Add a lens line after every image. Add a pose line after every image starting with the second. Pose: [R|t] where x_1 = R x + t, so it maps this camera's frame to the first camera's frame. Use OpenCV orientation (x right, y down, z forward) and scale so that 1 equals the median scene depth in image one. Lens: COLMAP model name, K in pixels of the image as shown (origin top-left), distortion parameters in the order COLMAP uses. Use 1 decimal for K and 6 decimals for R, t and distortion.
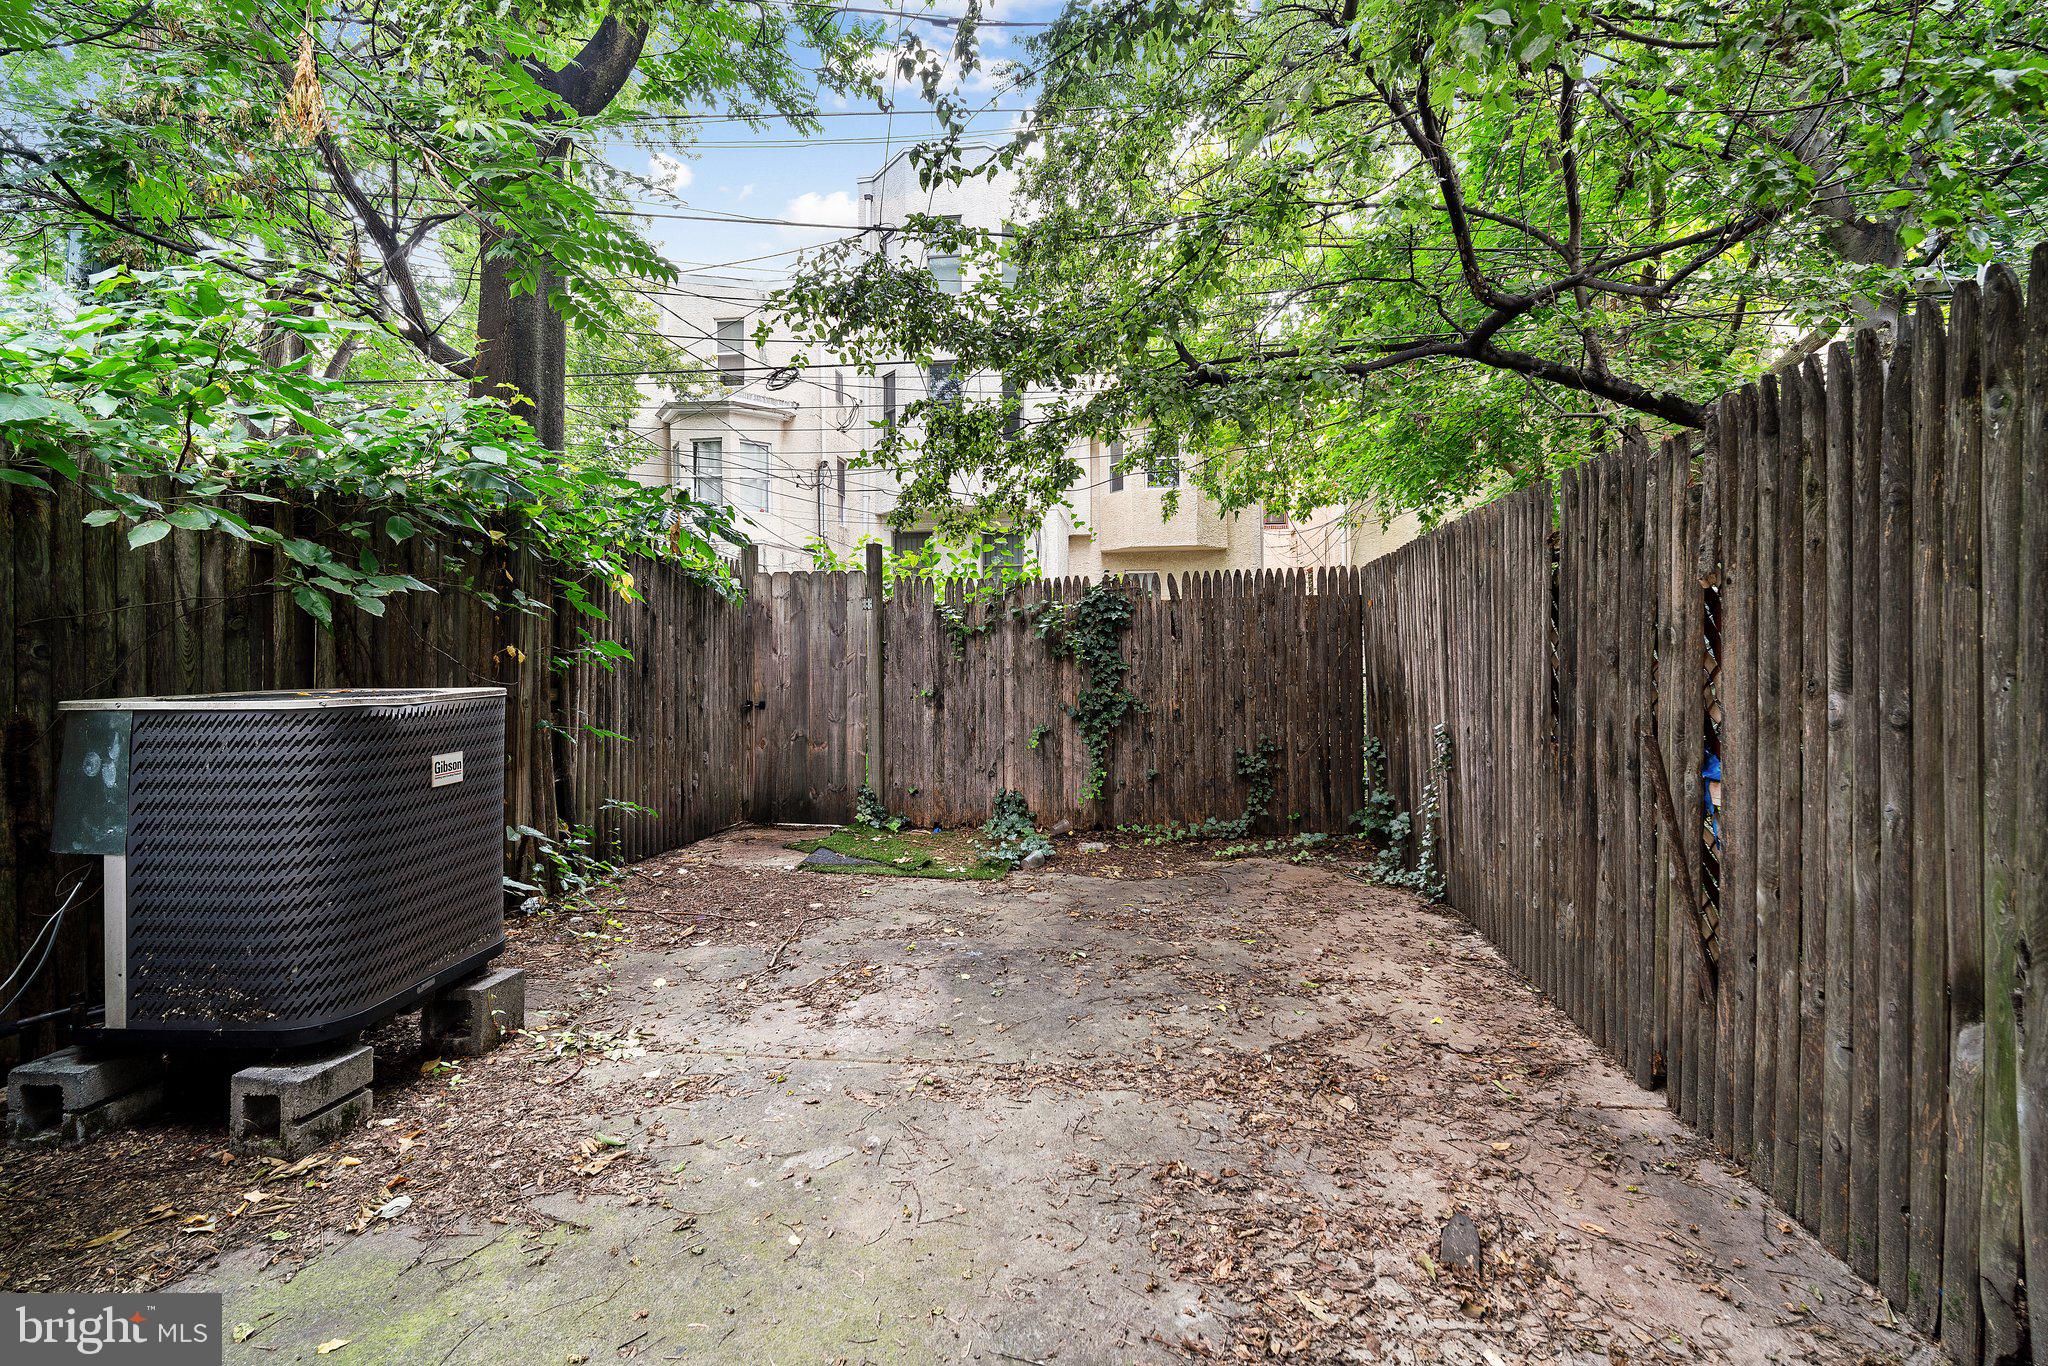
lens RADIAL K [[878.6, 0, 1021.8], [0, 878.6, 659.1], [0, 0, 1]] dist [0.004546, 0.000211]
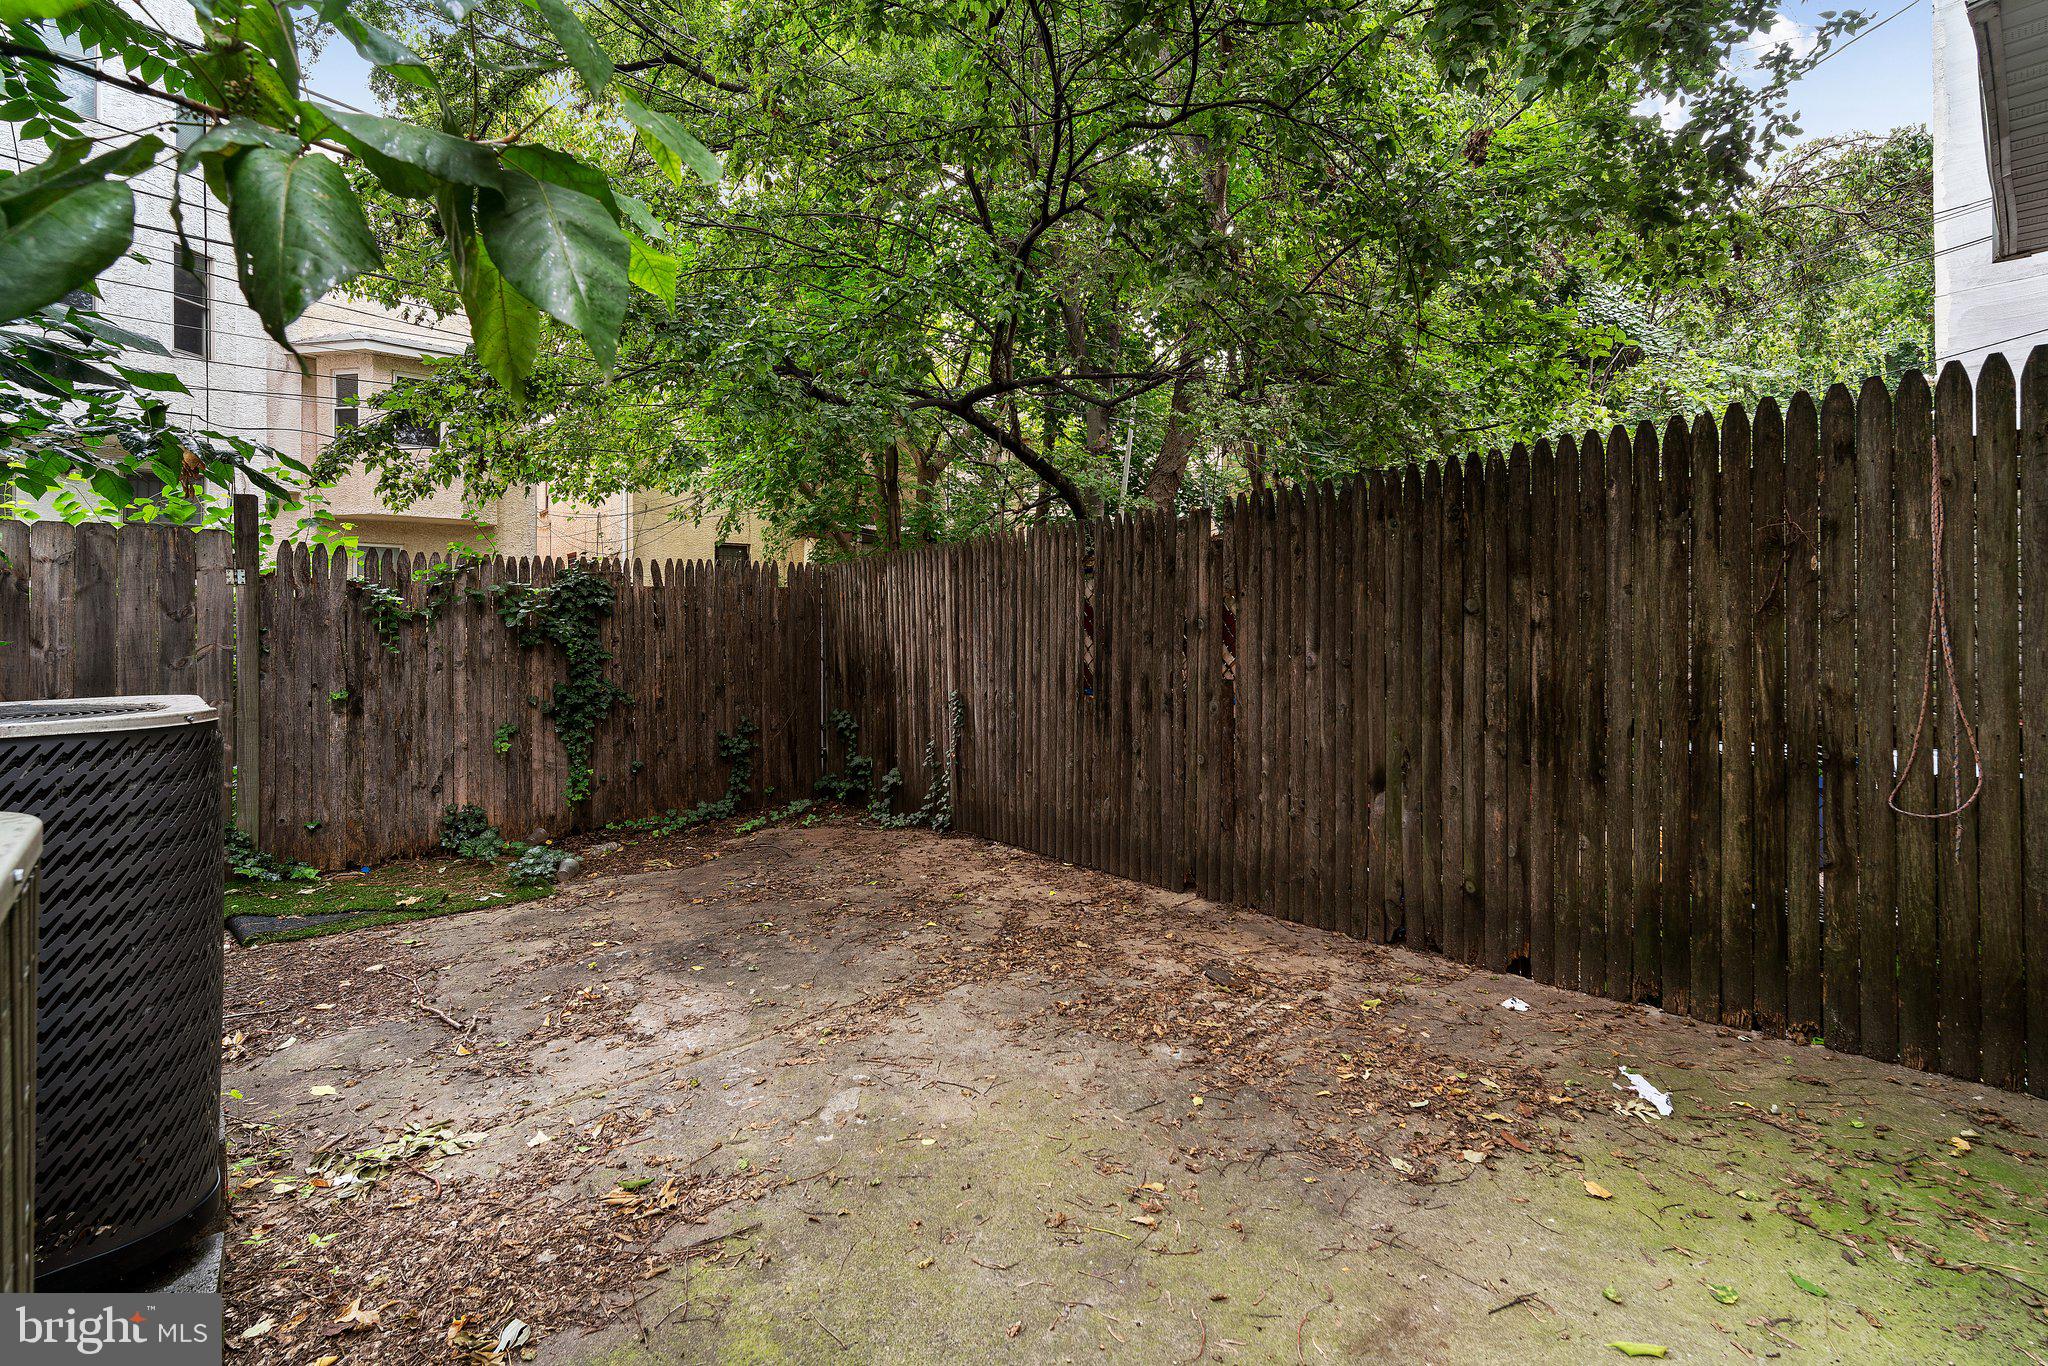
lens RADIAL K [[883.5, 0, 1019.5], [0, 883.5, 642.7], [0, 0, 1]] dist [0.003679, -0.000027]
pose [[0.670944, -0.011220, 0.741423, -0.625507], [0.016144, 0.999870, 0.000522, 0.003144], [-0.741332, 0.011619, 0.671038, 0.074415]]
